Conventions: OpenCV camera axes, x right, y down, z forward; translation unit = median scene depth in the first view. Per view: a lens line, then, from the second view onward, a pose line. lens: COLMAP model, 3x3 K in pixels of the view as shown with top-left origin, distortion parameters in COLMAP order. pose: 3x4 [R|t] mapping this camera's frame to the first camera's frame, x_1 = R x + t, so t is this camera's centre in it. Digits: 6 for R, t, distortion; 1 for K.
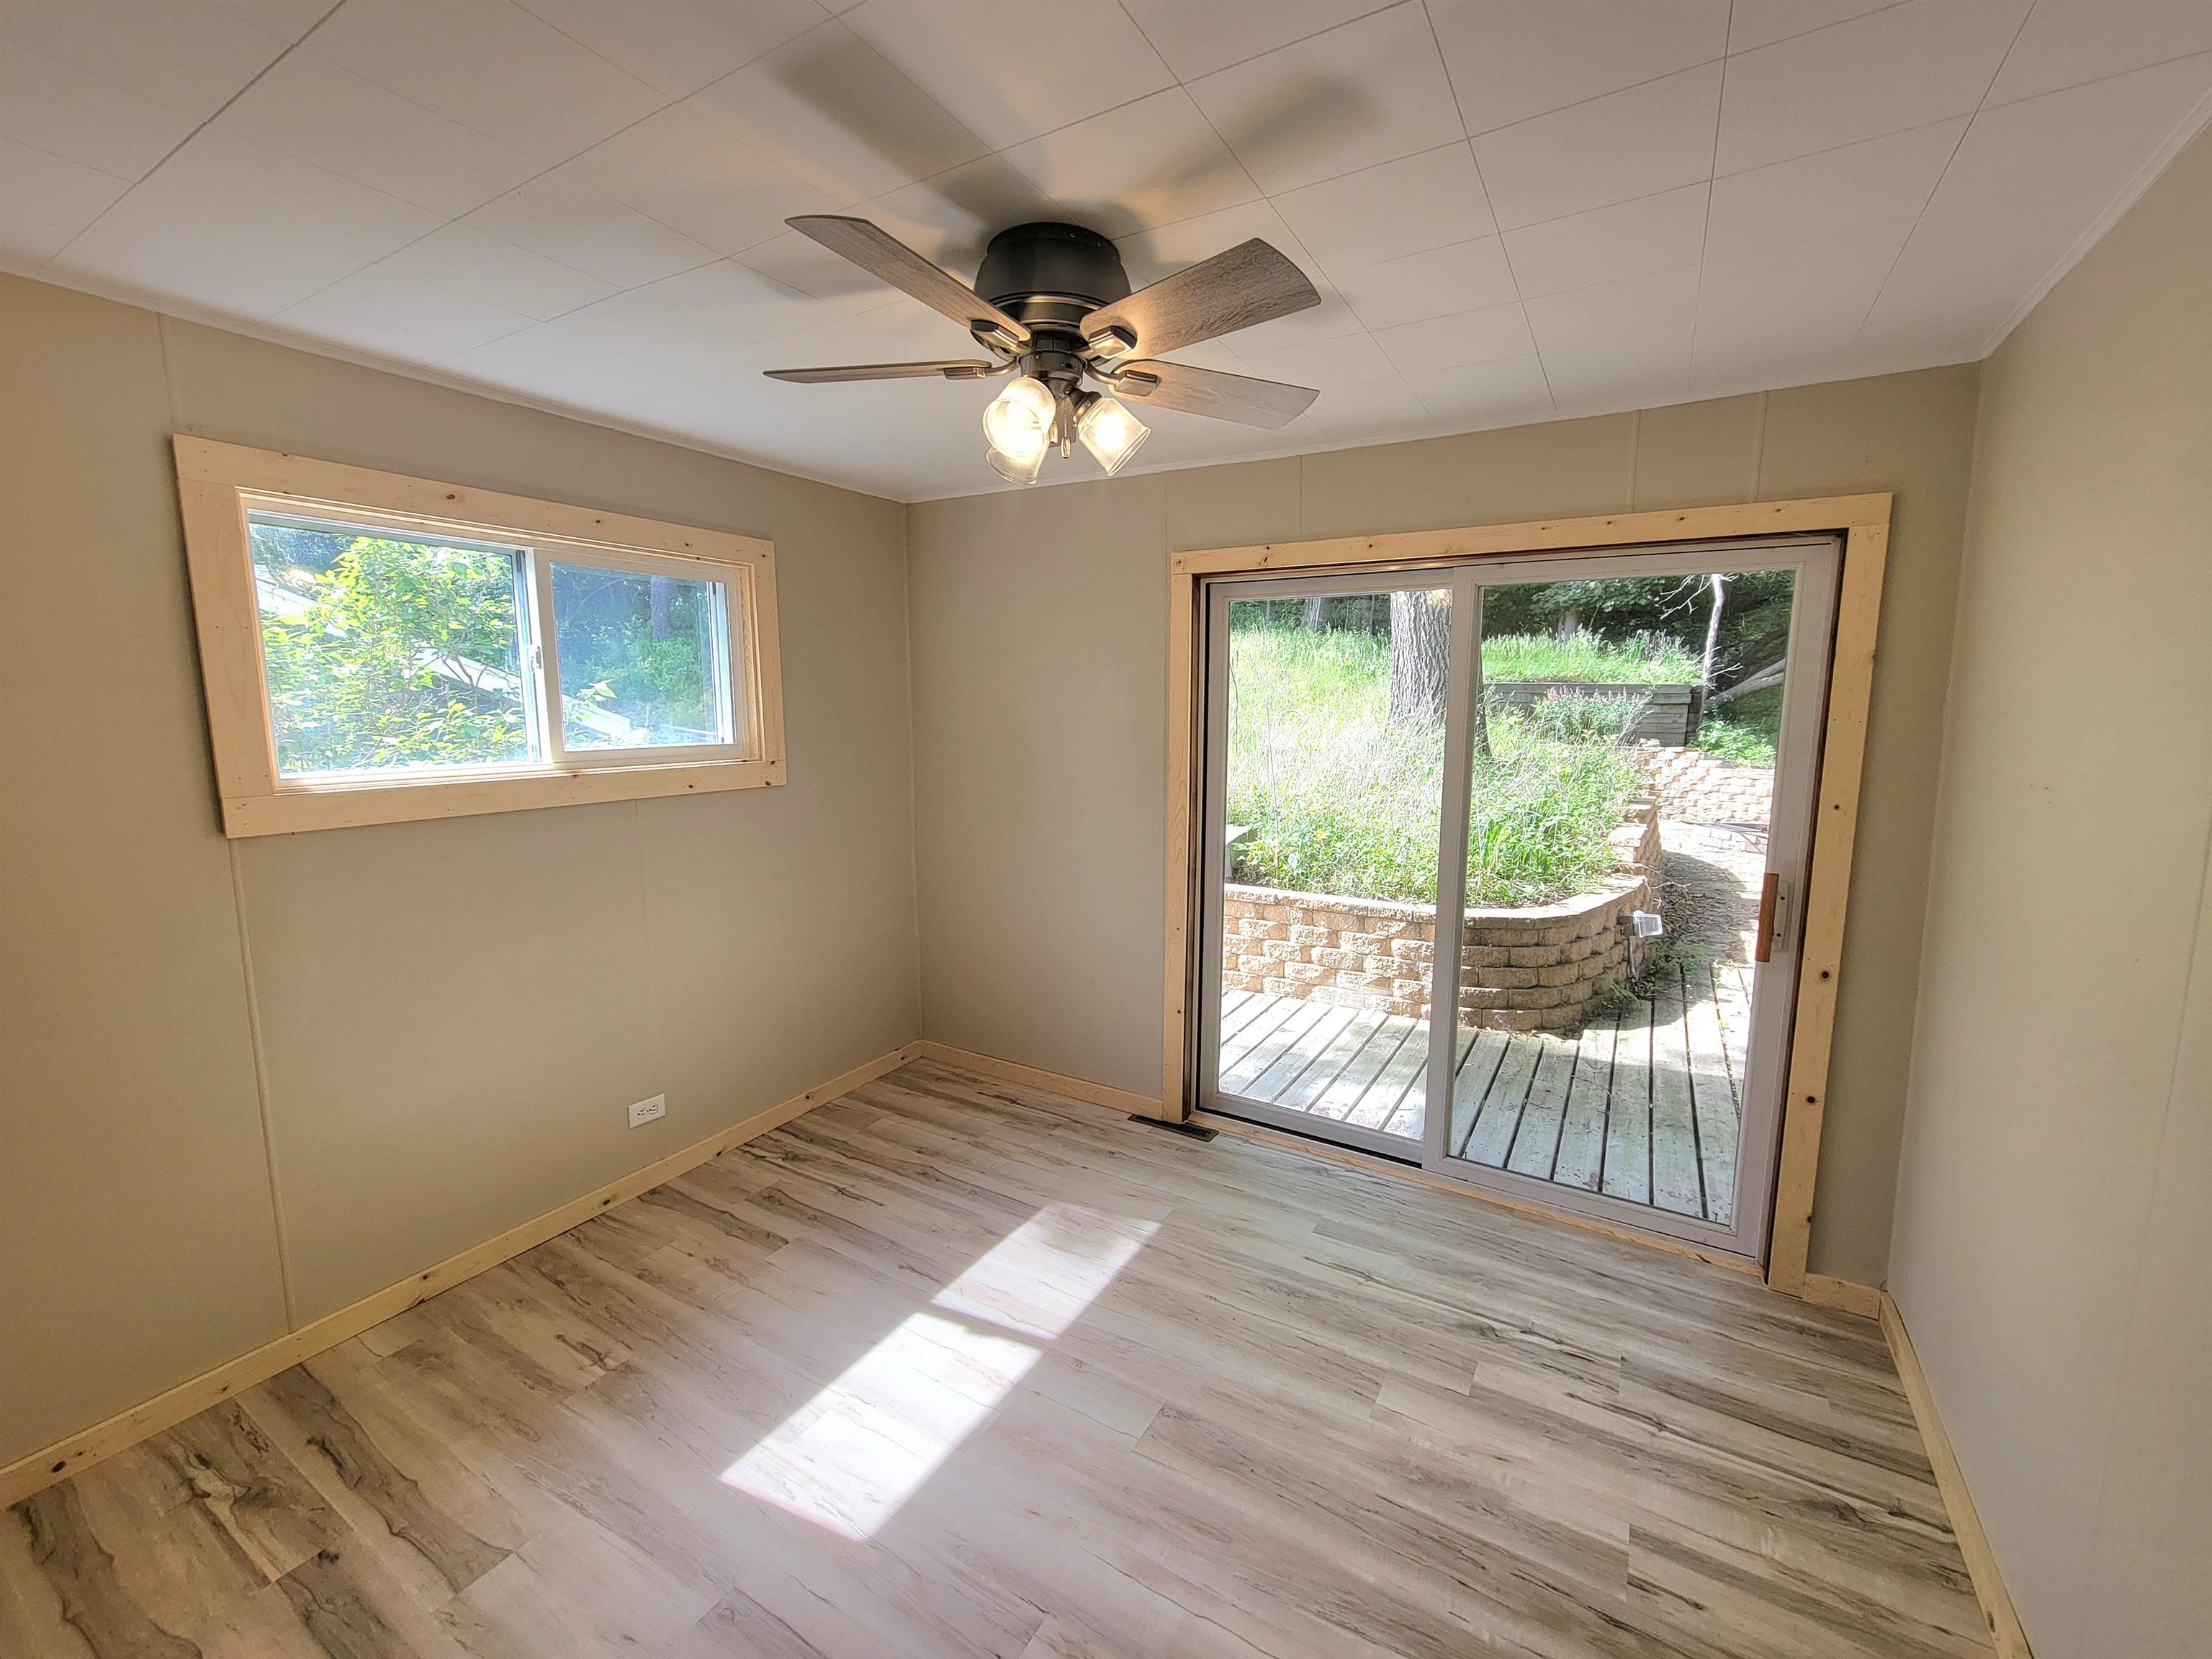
lens RADIAL K [[907.0, 0, 1108.3], [0, 907.0, 825.9], [0, 0, 1]] dist [0.000966, -0.001249]
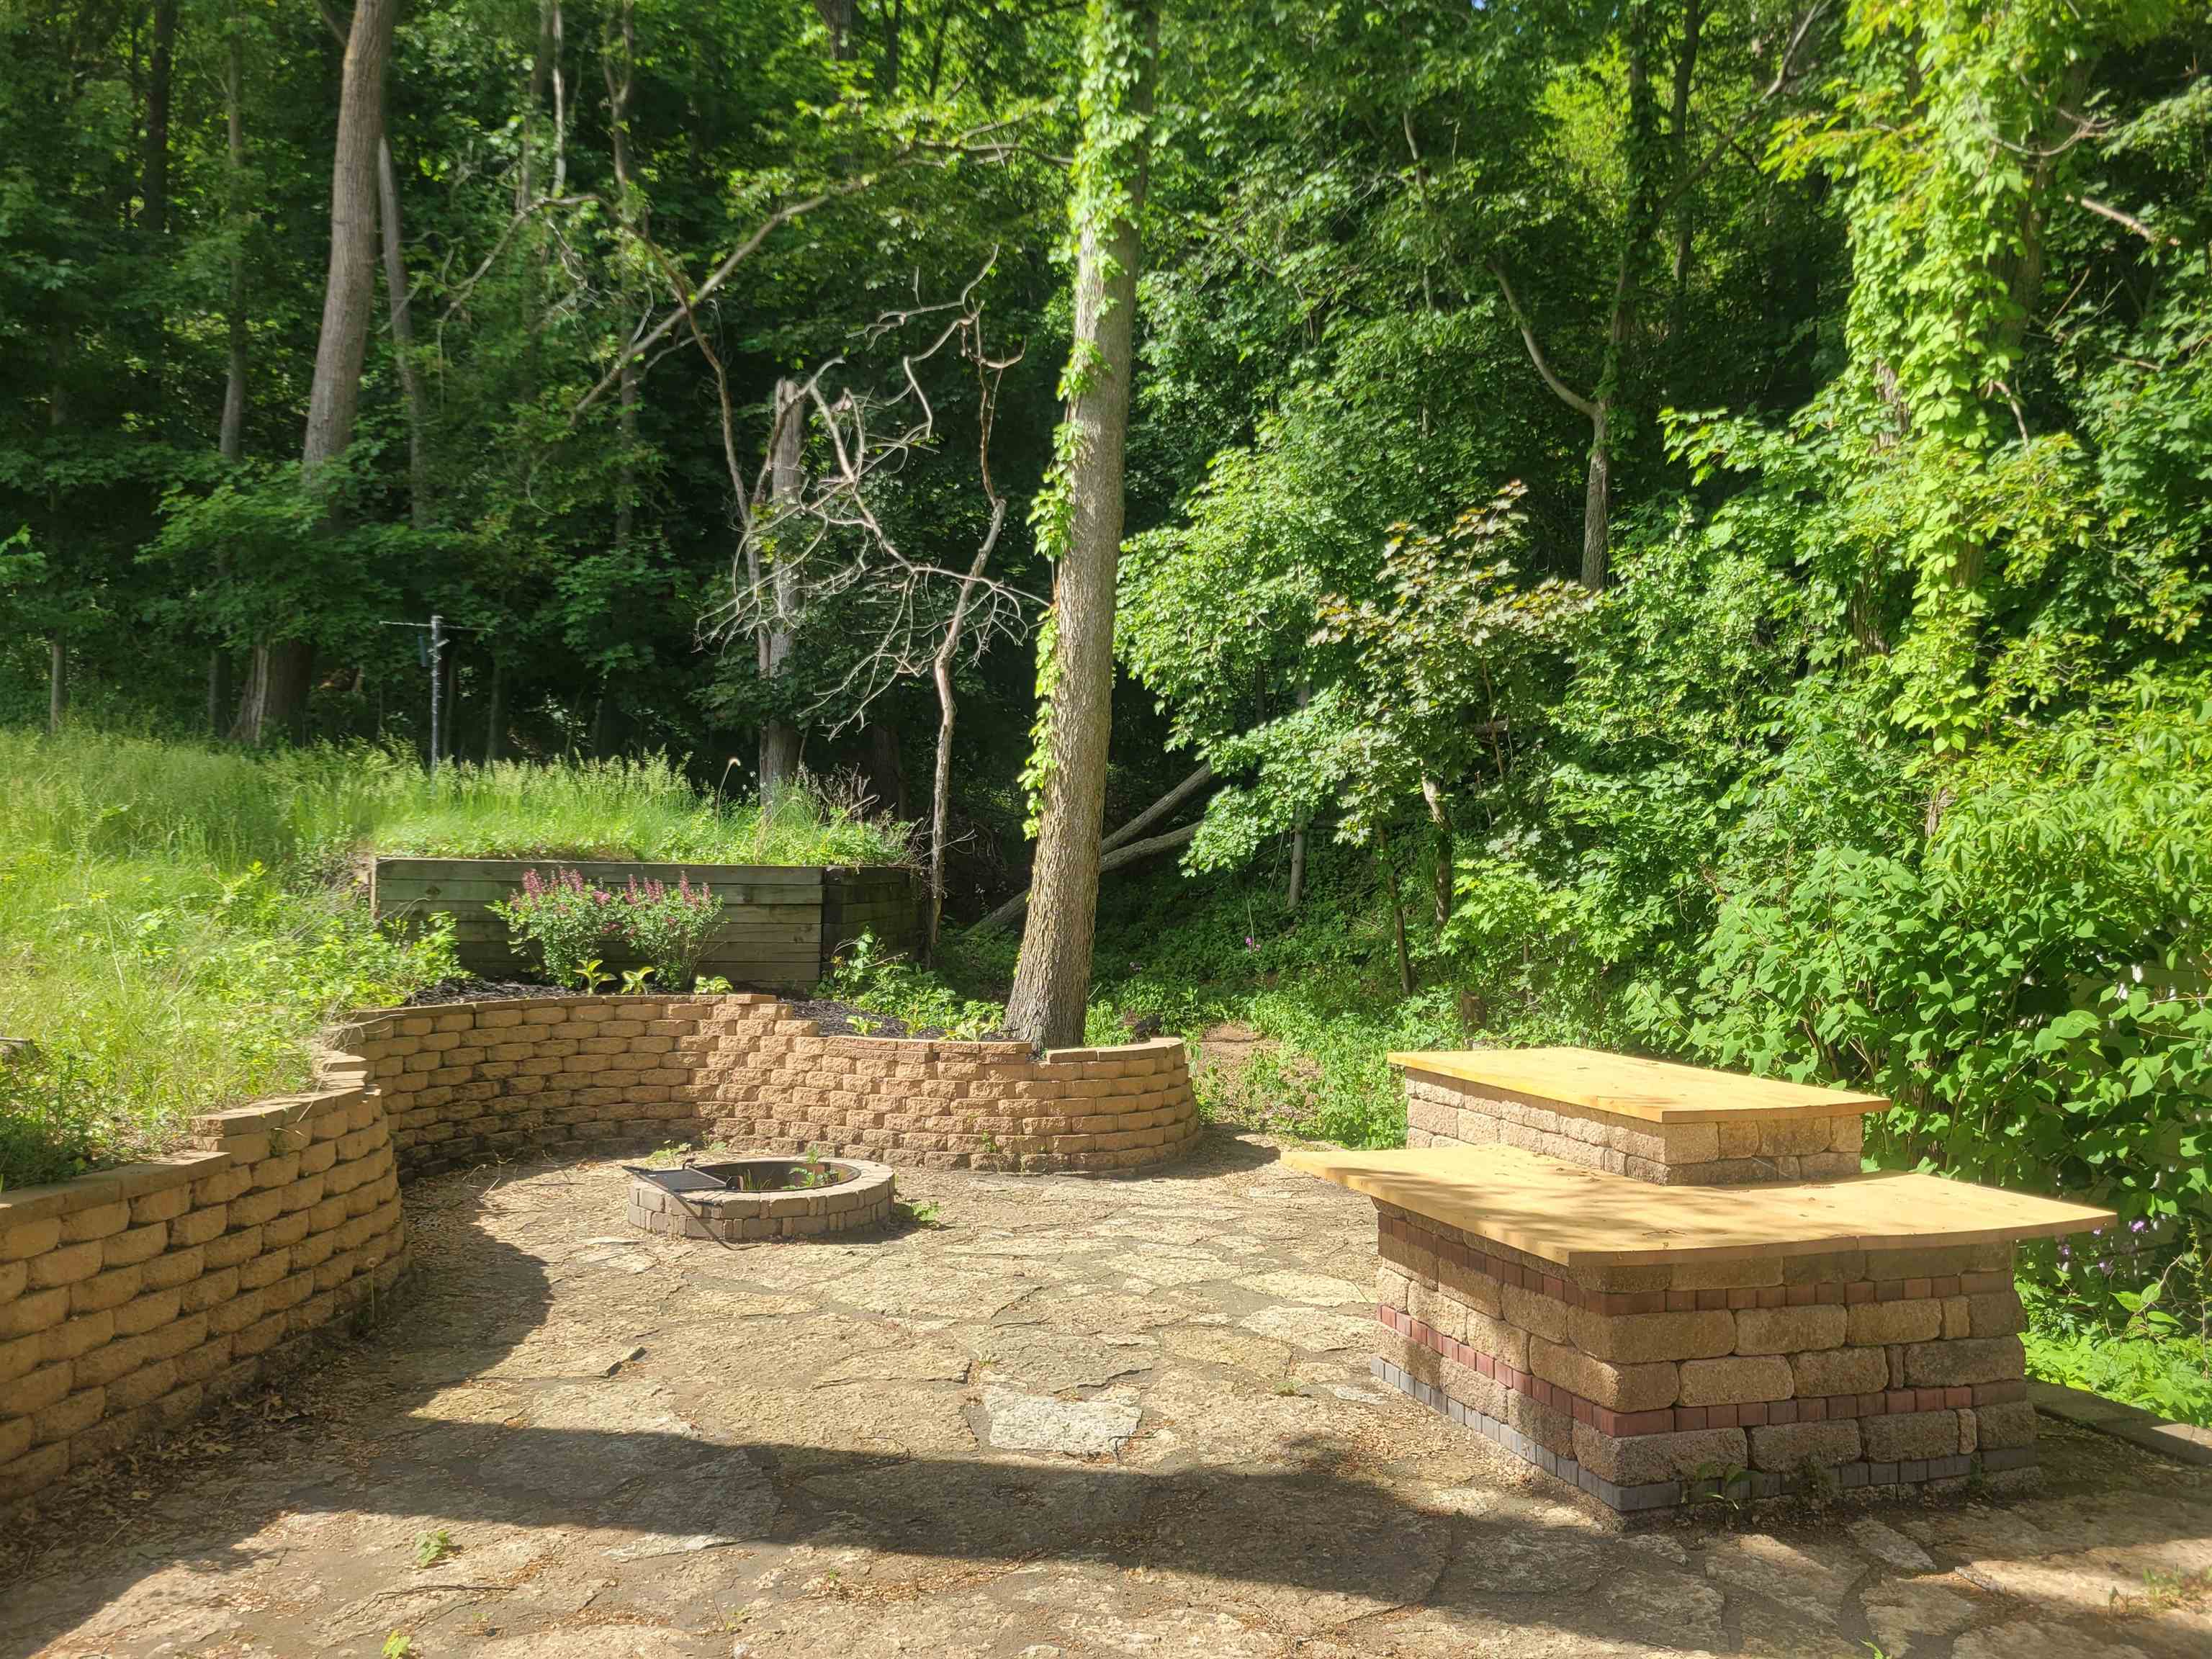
lens RADIAL K [[1651.3, 0, 1108.0], [0, 1651.3, 837.3], [0, 0, 1]] dist [0.040276, -0.010710]
pose [[0.892768, 0.015329, 0.450255, 0.384835], [0.058539, 0.987001, -0.149674, -0.024409], [-0.446696, 0.159981, 0.880266, 0.110620]]
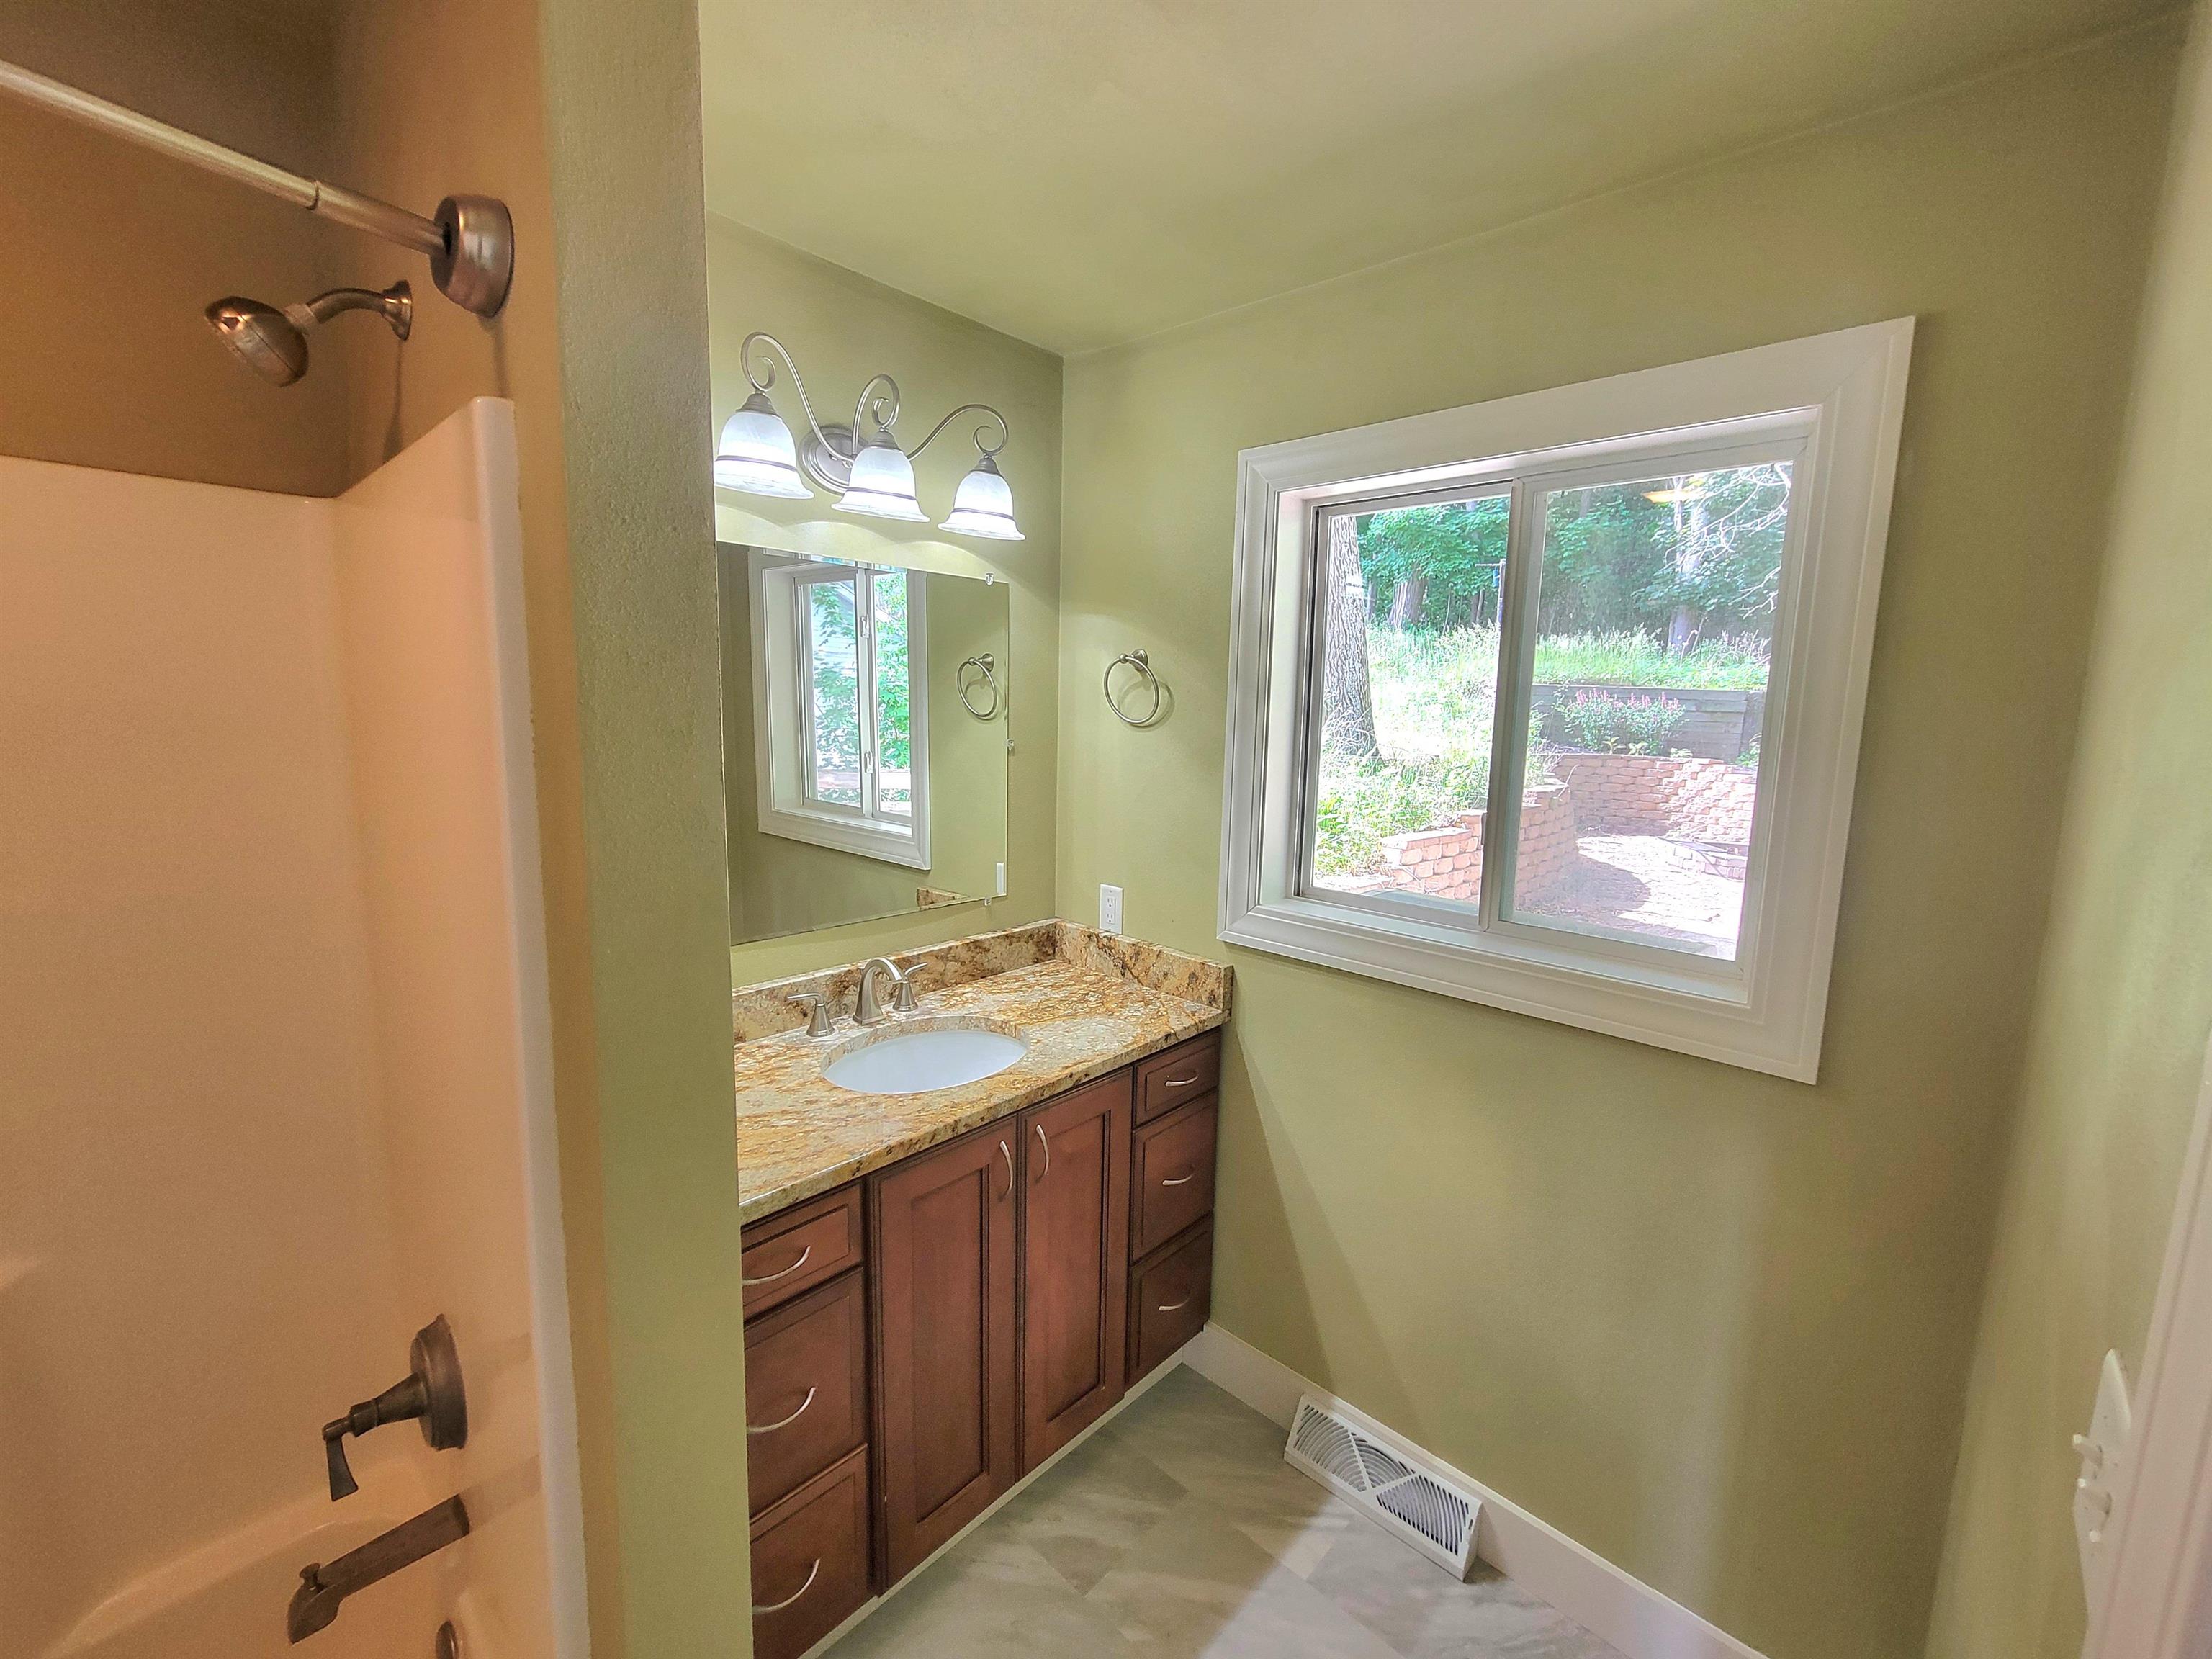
lens RADIAL K [[907.0, 0, 1106.6], [0, 907.0, 824.1], [0, 0, 1]] dist [0.000966, -0.001249]
pose [[0.976735, 0.051375, -0.208205, 0.223020], [-0.050058, 0.998679, 0.011594, -0.001334], [0.208526, -0.000902, 0.978016, -0.021532]]
